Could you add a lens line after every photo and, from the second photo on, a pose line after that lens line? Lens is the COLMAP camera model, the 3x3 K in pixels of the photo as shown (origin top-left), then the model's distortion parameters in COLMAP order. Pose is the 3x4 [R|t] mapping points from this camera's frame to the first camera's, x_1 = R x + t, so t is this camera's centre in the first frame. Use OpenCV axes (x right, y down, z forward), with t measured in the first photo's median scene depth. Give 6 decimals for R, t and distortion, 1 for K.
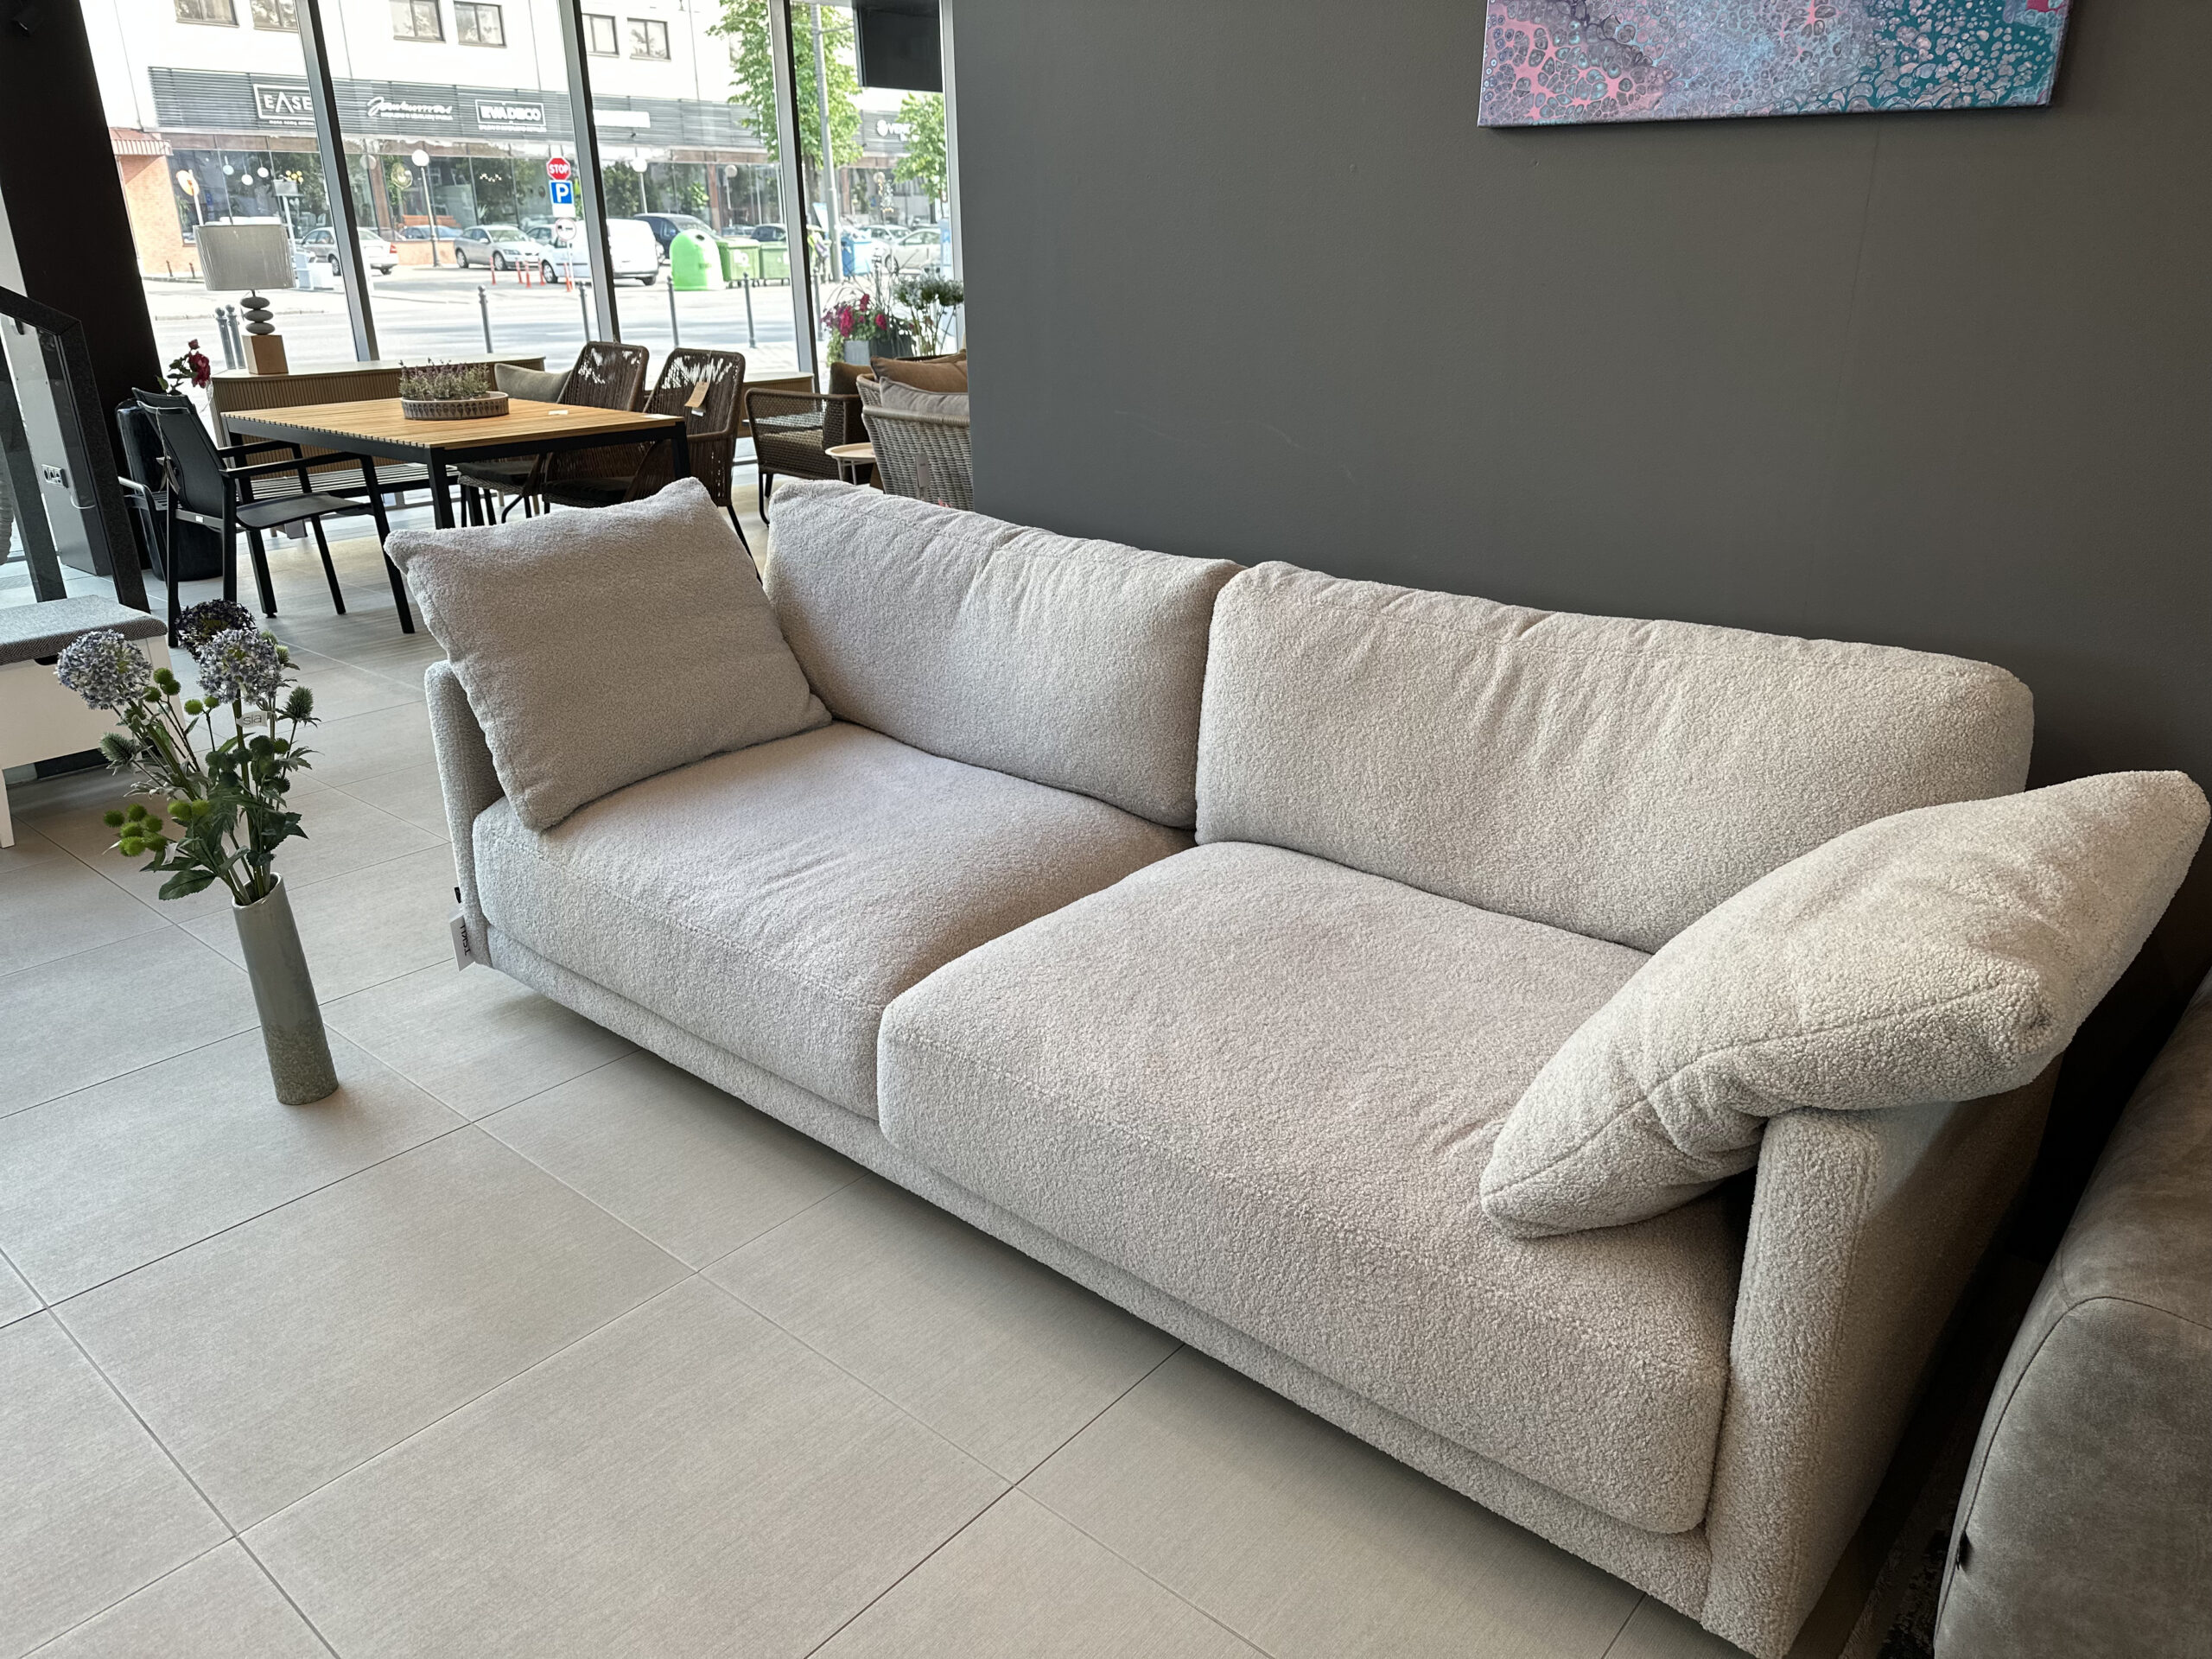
lens RADIAL K [[1566.9, 0, 1098.5], [0, 1566.9, 837.8], [0, 0, 1]] dist [0.024338, -0.017716]
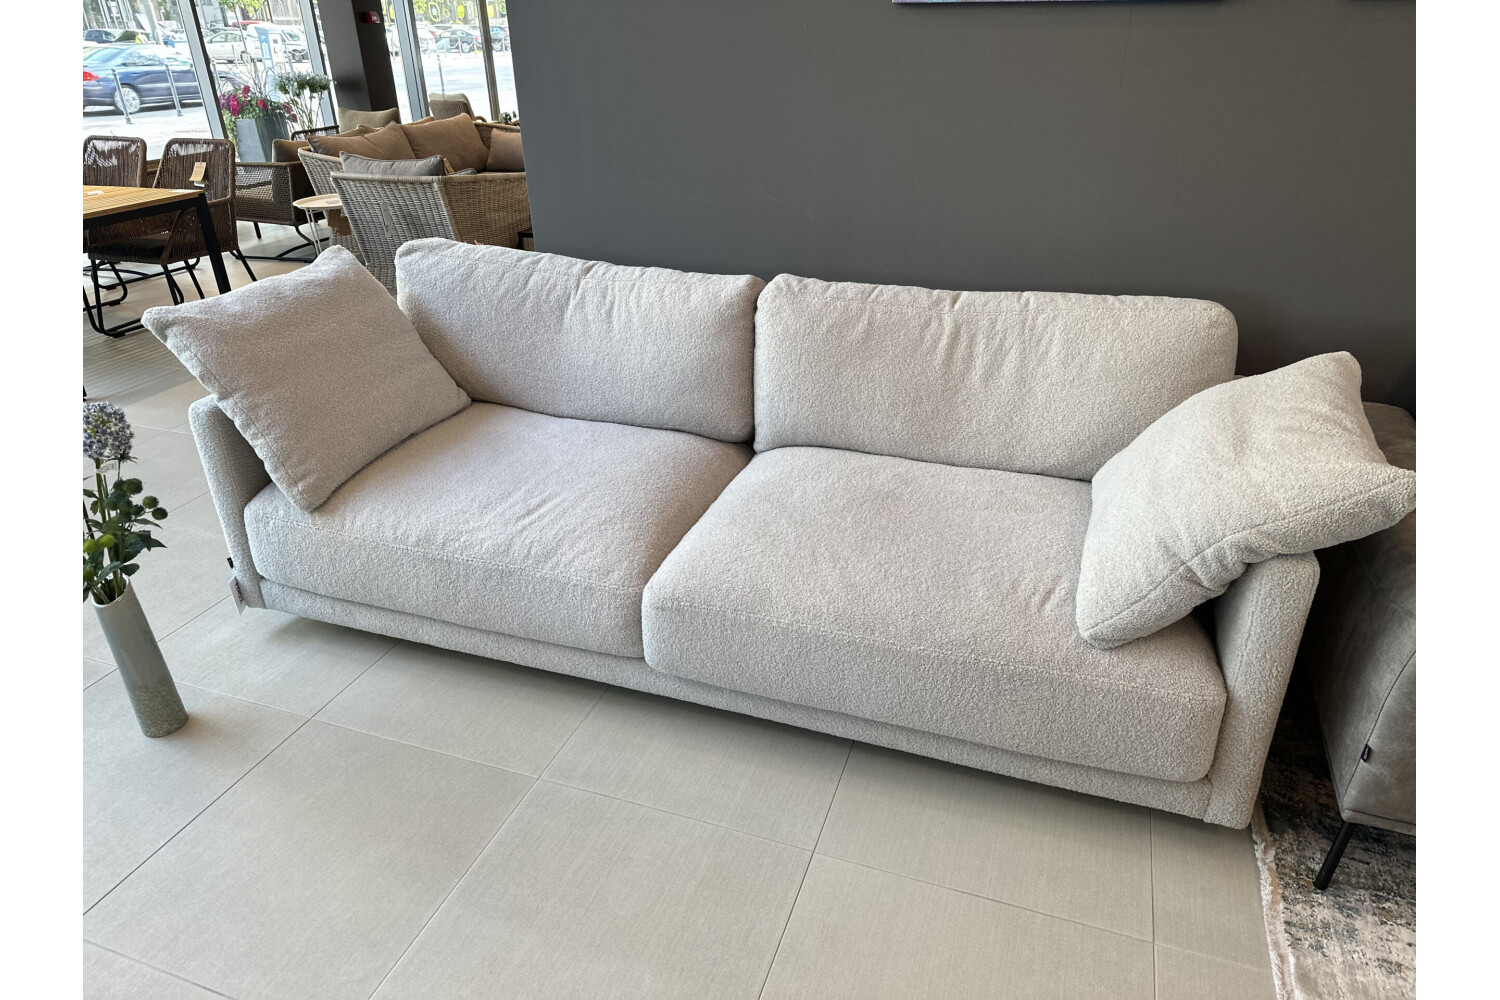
lens RADIAL K [[939.5, 0, 754.5], [0, 939.5, 499.0], [0, 0, 1]] dist [0.019626, -0.011591]
pose [[0.932769, -0.167602, 0.319143, -0.290992], [0.136981, 0.983728, 0.116260, -0.067780], [-0.333435, -0.064728, 0.940548, 0.074408]]
